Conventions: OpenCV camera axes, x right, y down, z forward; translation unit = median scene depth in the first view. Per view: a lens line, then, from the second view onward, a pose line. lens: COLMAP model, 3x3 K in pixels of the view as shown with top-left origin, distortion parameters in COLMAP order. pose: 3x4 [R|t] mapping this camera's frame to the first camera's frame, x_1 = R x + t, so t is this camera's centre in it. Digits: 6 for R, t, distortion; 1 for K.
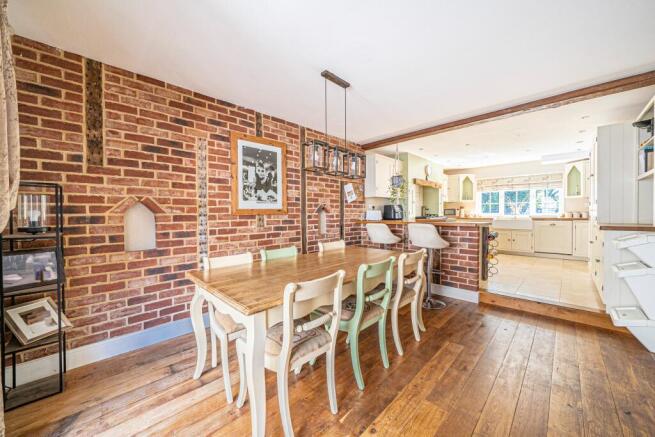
lens RADIAL K [[240.5, 0, 327.5], [0, 240.5, 218.5], [0, 0, 1]] dist [-0.011587, 0.000212]
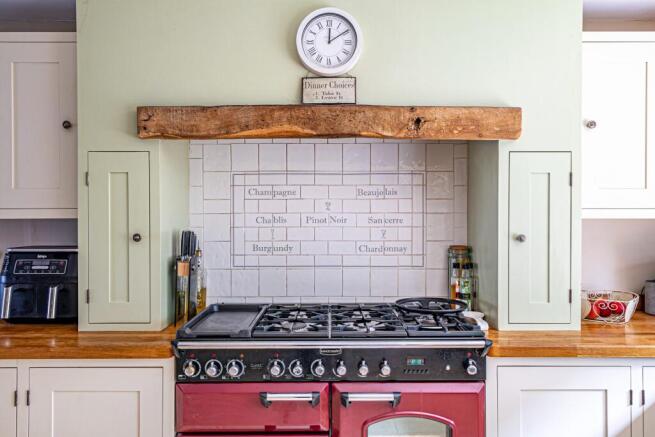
lens RADIAL K [[469.7, 0, 327.5], [0, 469.7, 218.5], [0, 0, 1]] dist [0.007571, 0.001852]
pose [[0.708554, 0.013542, -0.705527, 0.723915], [-0.022611, 0.999738, -0.003518, -0.085722], [0.705294, 0.018445, 0.708675, 0.857635]]
